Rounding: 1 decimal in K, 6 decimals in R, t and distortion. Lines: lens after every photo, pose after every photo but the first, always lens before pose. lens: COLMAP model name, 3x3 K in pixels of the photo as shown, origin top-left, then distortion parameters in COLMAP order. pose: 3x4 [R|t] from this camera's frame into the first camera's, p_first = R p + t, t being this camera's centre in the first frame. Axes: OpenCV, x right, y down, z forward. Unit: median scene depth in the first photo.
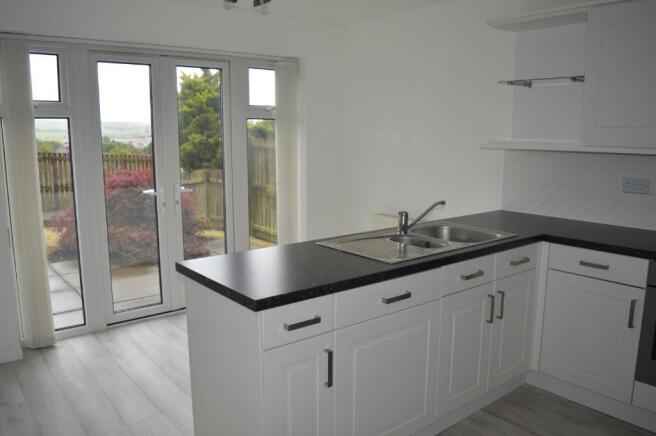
lens RADIAL K [[528.0, 0, 326.9], [0, 528.0, 218.6], [0, 0, 1]] dist [-0.082524, 0.001448]
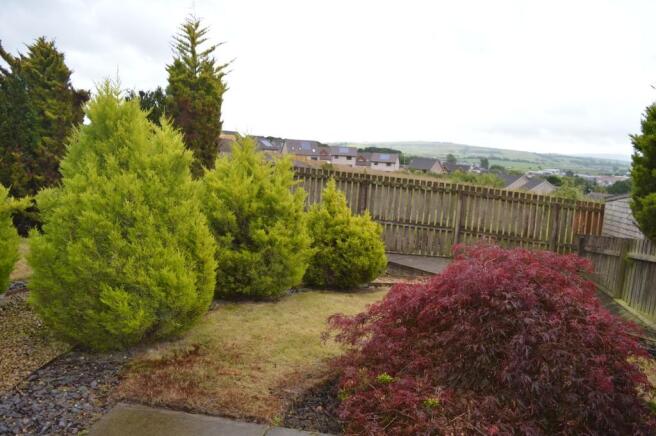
lens RADIAL K [[528.0, 0, 324.8], [0, 528.0, 217.3], [0, 0, 1]] dist [-0.082524, 0.001448]
pose [[0.665536, 0.130223, -0.734918, -0.092955], [-0.178098, 0.983926, 0.013062, -0.059256], [0.724806, 0.122195, 0.678030, 0.351708]]
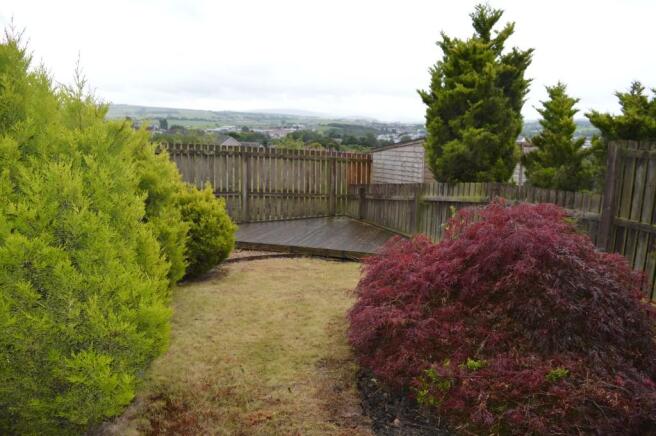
lens RADIAL K [[528.0, 0, 328.7], [0, 528.0, 220.5], [0, 0, 1]] dist [-0.082524, 0.001448]
pose [[0.970844, 0.060873, -0.231854, -0.261396], [-0.057471, 0.998118, 0.021405, -0.048852], [0.232720, -0.007456, 0.972515, 0.318015]]
